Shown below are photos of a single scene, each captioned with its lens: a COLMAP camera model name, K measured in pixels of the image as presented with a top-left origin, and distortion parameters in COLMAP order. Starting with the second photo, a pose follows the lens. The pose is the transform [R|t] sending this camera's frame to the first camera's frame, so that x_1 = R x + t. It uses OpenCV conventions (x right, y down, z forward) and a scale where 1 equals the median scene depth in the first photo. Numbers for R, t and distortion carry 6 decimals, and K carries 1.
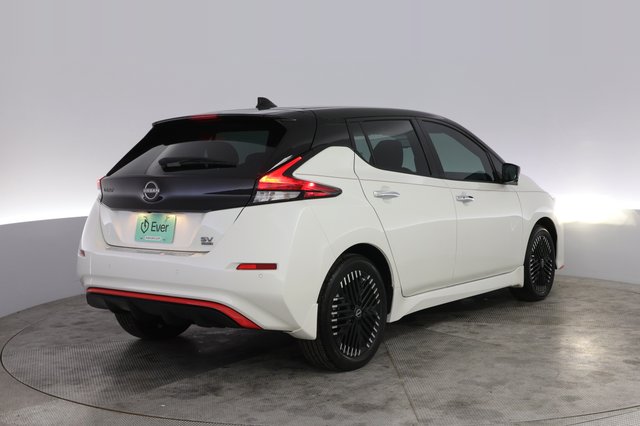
lens RADIAL K [[599.1, 0, 322.8], [0, 599.1, 213.7], [0, 0, 1]] dist [0.011717, 0.008468]
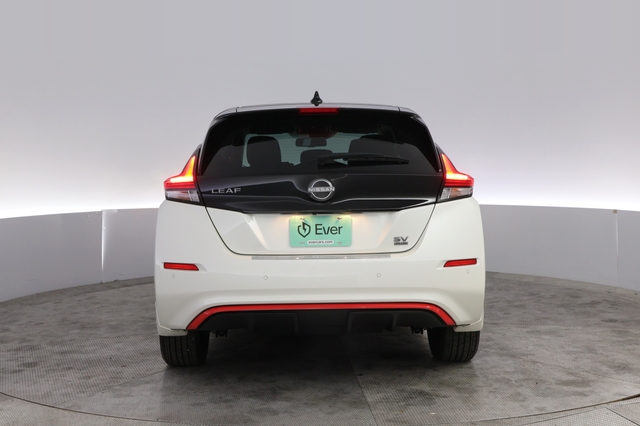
lens RADIAL K [[599.1, 0, 304.6], [0, 599.1, 223.8], [0, 0, 1]] dist [0.011717, 0.008468]
pose [[0.889388, -0.038283, 0.455548, -0.732700], [0.034493, 0.999267, 0.016635, -0.002668], [-0.455850, 0.000918, 0.890056, 0.210026]]
